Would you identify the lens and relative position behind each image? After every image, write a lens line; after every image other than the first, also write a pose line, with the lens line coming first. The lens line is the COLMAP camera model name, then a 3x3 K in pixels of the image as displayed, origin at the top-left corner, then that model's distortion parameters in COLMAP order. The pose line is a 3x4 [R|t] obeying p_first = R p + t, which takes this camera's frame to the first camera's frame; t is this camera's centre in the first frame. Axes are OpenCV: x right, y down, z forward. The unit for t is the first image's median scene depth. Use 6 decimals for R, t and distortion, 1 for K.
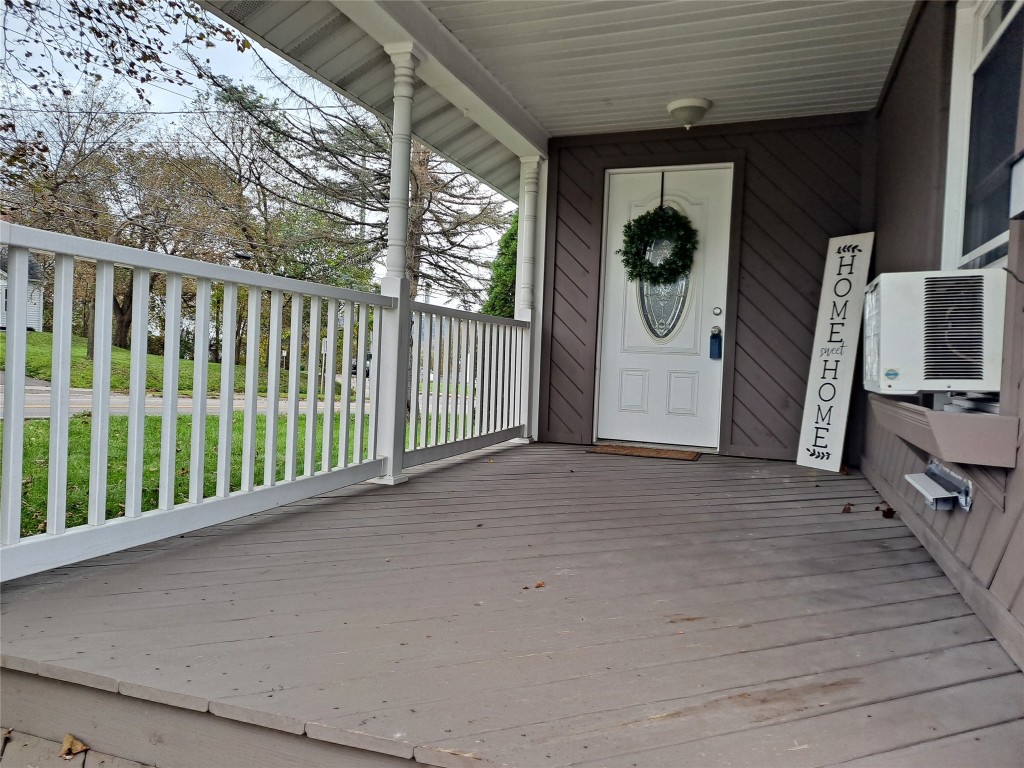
lens RADIAL K [[736.5, 0, 512.0], [0, 736.5, 384.0], [0, 0, 1]] dist [0.048595, -0.053791]
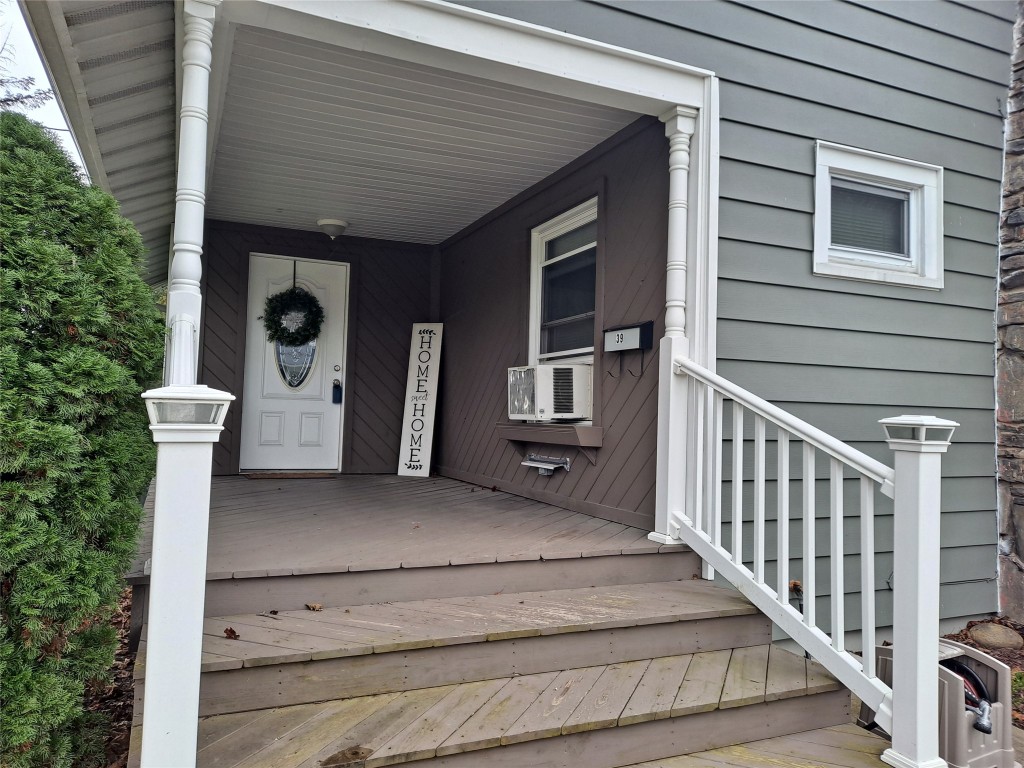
lens RADIAL K [[736.5, 0, 512.0], [0, 736.5, 384.0], [0, 0, 1]] dist [0.048595, -0.053791]
pose [[0.731894, 0.014035, 0.681273, -0.429993], [0.024383, 0.998608, -0.046768, 0.002139], [-0.680982, 0.050840, 0.730534, -0.219892]]
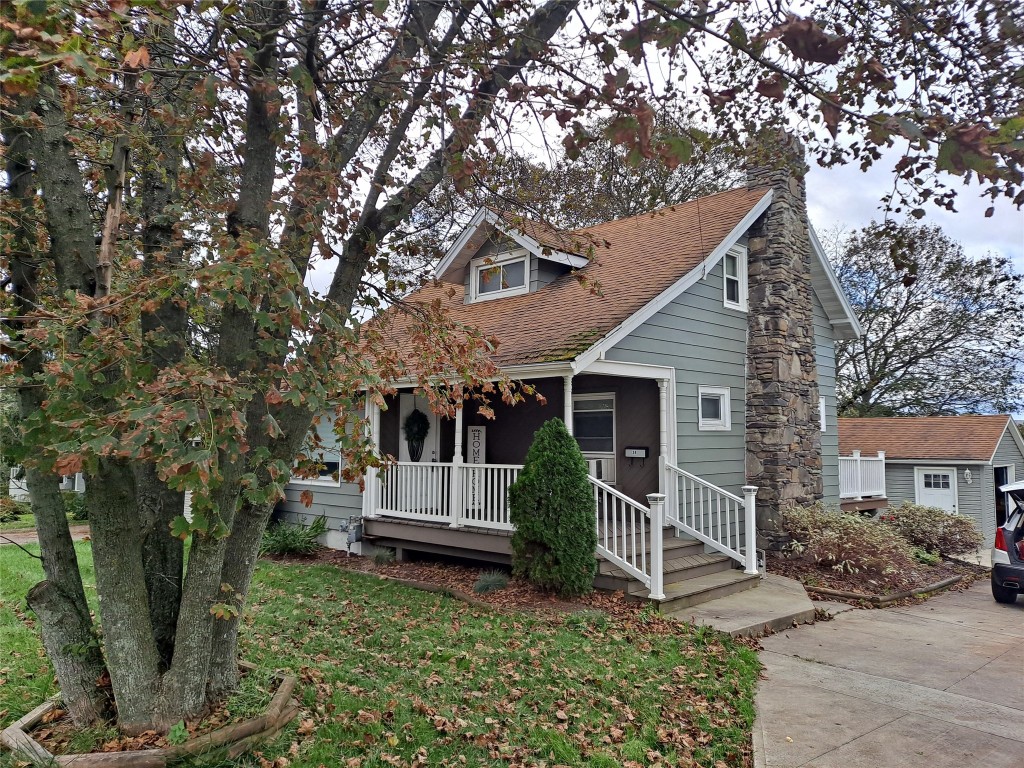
lens RADIAL K [[736.5, 0, 512.0], [0, 736.5, 384.0], [0, 0, 1]] dist [0.048595, -0.053791]
pose [[0.426744, 0.032799, 0.903777, -1.899268], [0.048002, 0.997112, -0.058852, -0.171714], [-0.903098, 0.068498, 0.423937, -0.319449]]
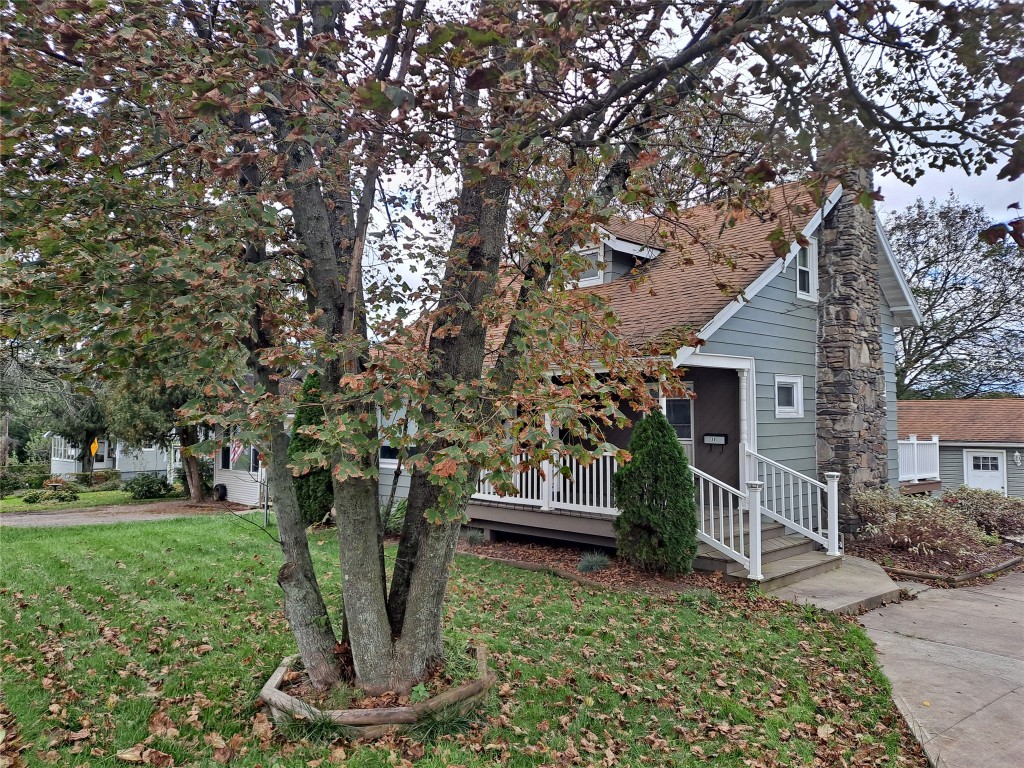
lens RADIAL K [[736.5, 0, 512.0], [0, 736.5, 384.0], [0, 0, 1]] dist [0.048595, -0.053791]
pose [[0.446748, 0.005385, 0.894644, -2.084798], [0.049206, 0.998320, -0.030580, -0.211529], [-0.893306, 0.057684, 0.445733, -0.181091]]
